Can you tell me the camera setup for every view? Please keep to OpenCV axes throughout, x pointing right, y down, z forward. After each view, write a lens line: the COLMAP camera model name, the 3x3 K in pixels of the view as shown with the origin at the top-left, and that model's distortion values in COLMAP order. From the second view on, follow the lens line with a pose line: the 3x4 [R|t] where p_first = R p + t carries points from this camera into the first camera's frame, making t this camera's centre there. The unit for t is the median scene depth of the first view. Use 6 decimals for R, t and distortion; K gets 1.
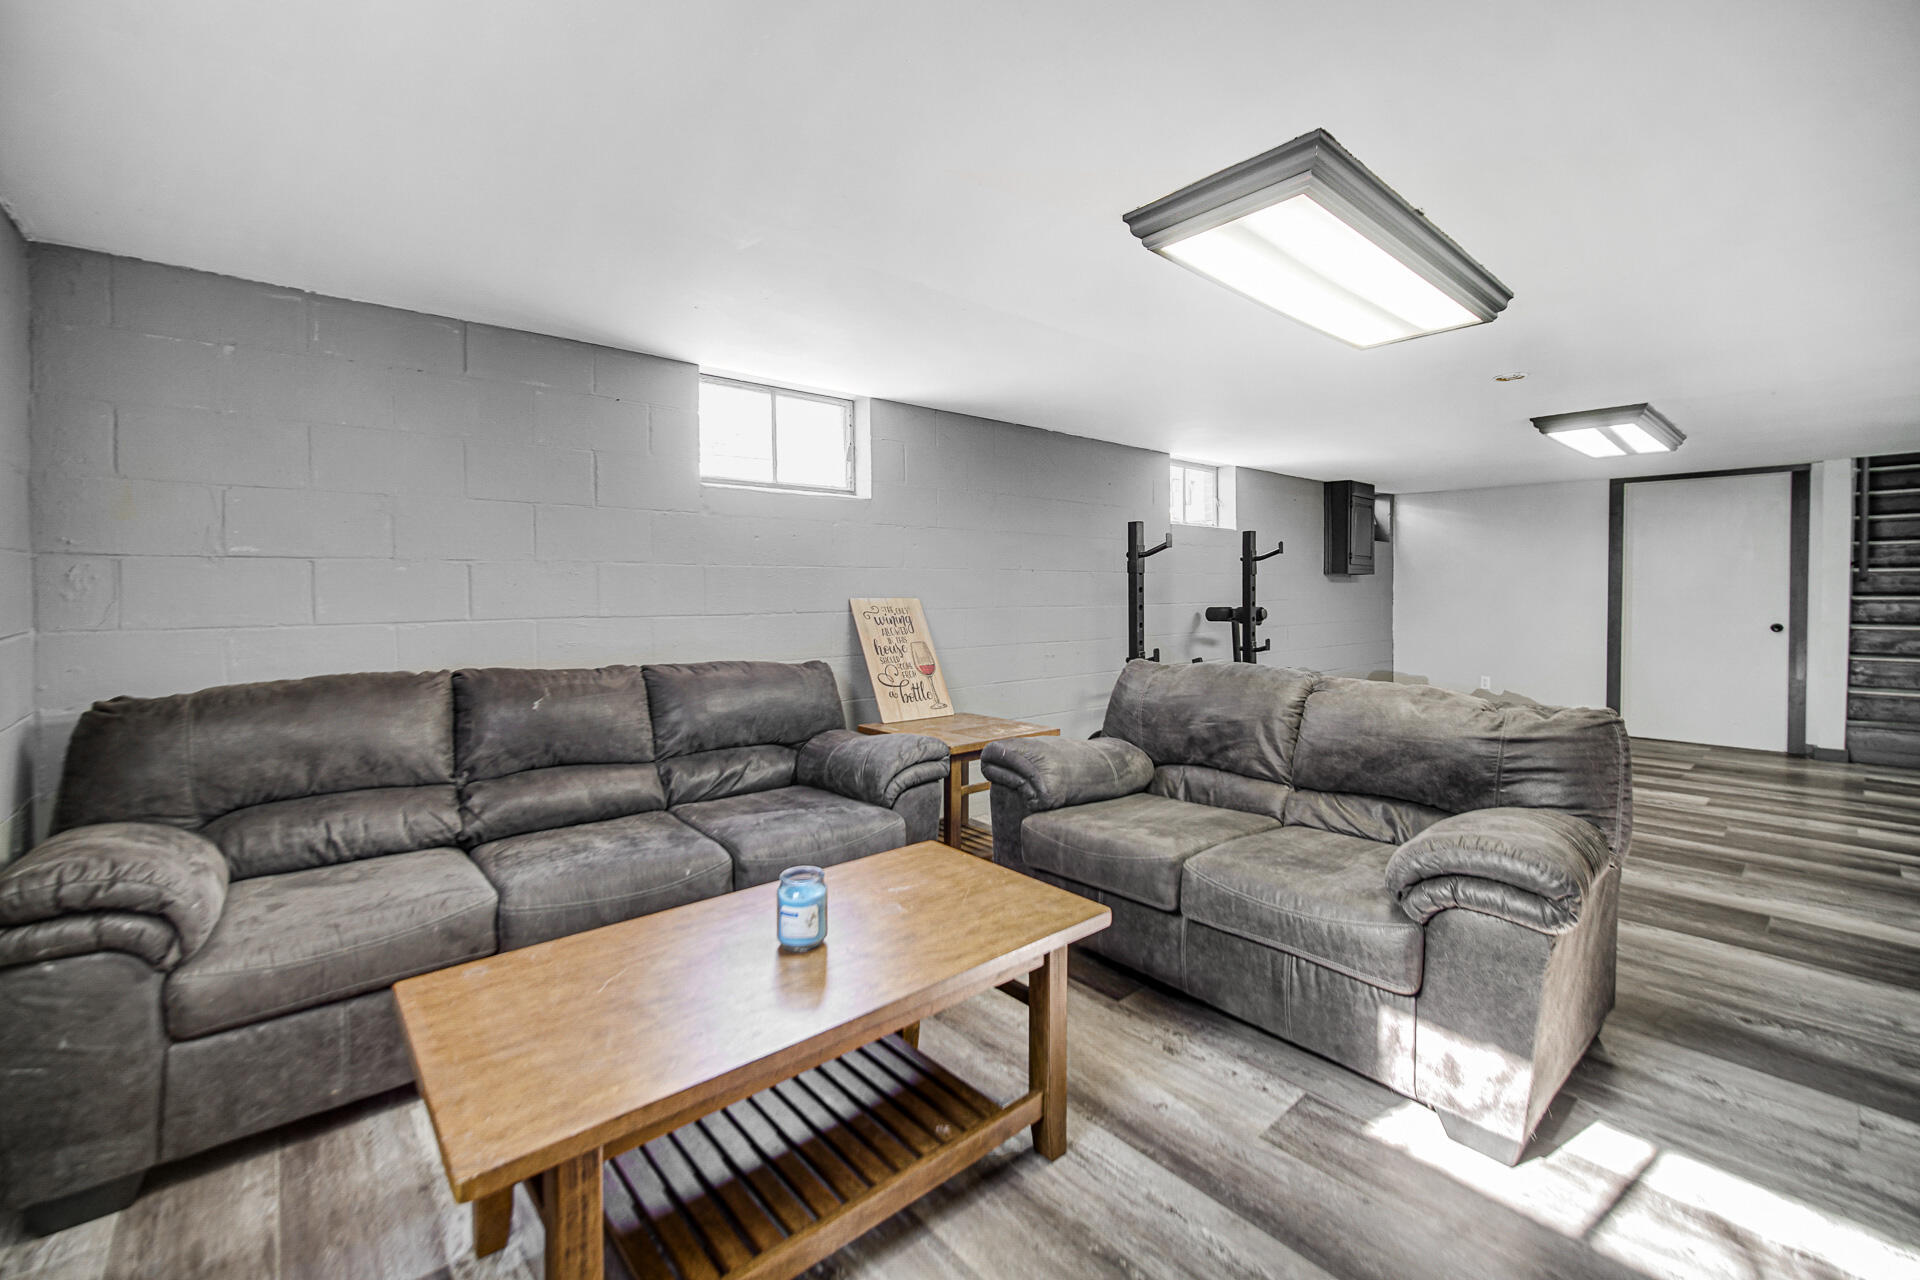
lens RADIAL K [[787.3, 0, 935.0], [0, 787.3, 594.6], [0, 0, 1]] dist [0.002455, 0.000484]
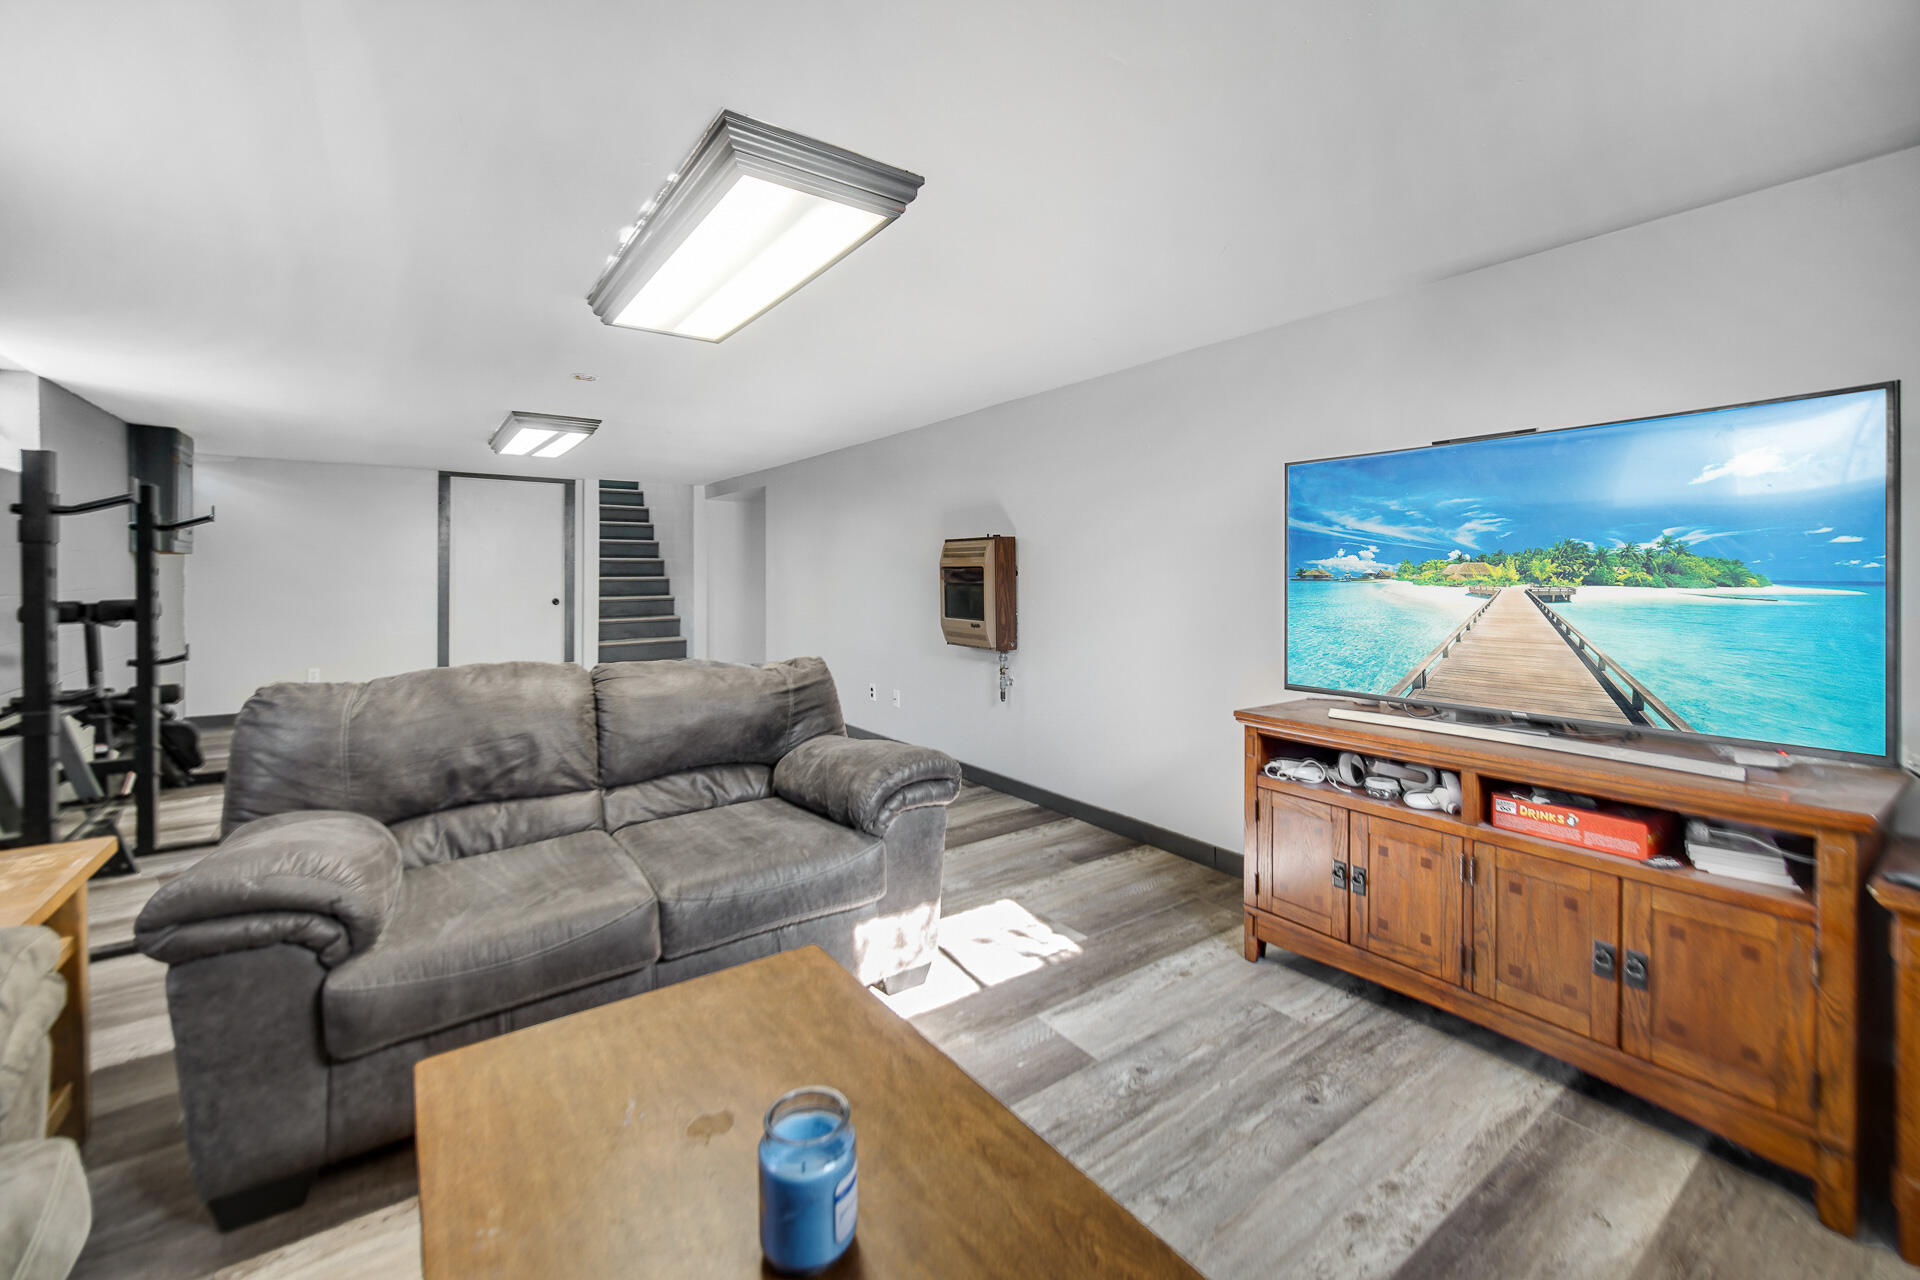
lens RADIAL K [[787.3, 0, 951.4], [0, 787.3, 572.9], [0, 0, 1]] dist [0.002455, 0.000484]
pose [[0.087154, -0.001481, 0.996194, -0.387135], [0.009317, 0.999956, 0.000672, -0.000866], [-0.996151, 0.009223, 0.087164, 0.490120]]
